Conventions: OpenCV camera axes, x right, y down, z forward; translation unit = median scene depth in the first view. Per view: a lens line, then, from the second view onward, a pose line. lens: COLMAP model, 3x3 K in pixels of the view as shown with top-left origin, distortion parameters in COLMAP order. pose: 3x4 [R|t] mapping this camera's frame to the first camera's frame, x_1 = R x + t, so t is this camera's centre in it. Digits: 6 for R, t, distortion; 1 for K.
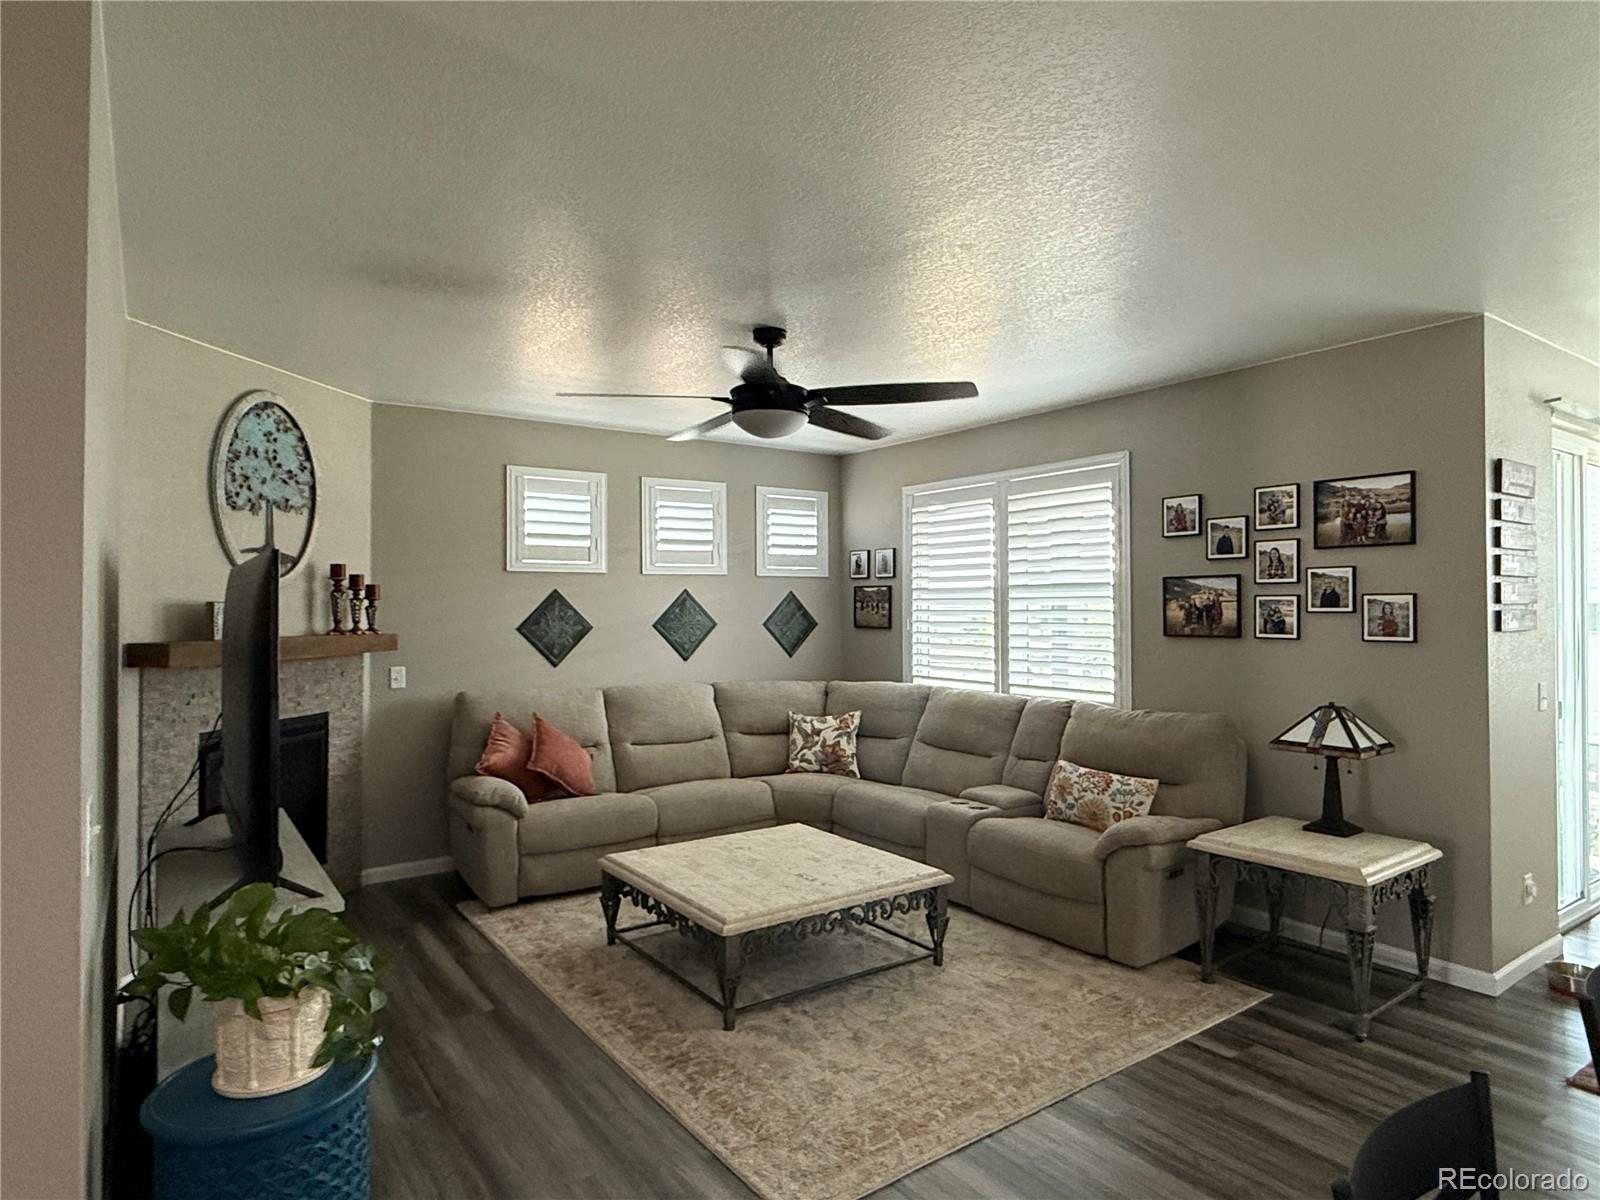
lens RADIAL K [[923.2, 0, 796.5], [0, 923.2, 597.7], [0, 0, 1]] dist [0.000373, 0.000776]
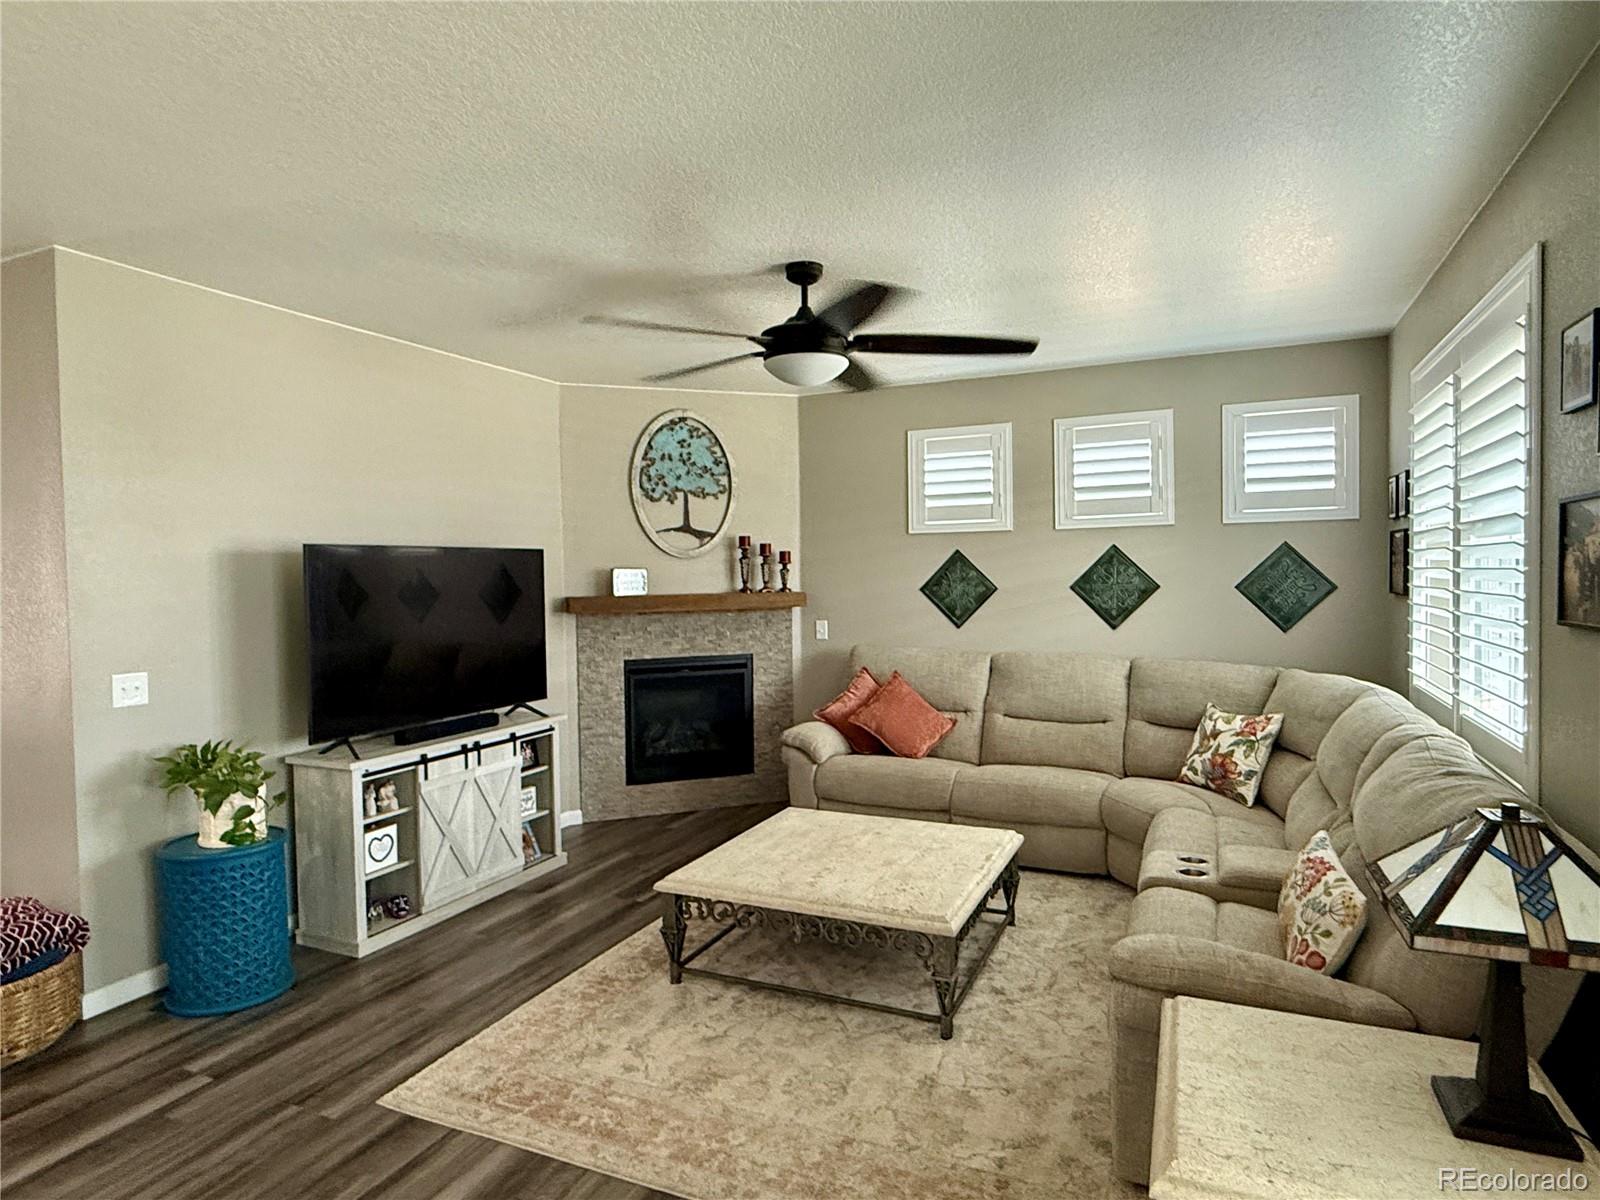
lens RADIAL K [[923.2, 0, 796.5], [0, 923.2, 597.7], [0, 0, 1]] dist [0.000373, 0.000776]
pose [[0.503571, 0.022619, -0.863658, 0.574029], [0.022958, 0.998954, 0.039548, -0.000909], [0.863649, -0.039743, 0.502525, 0.400531]]
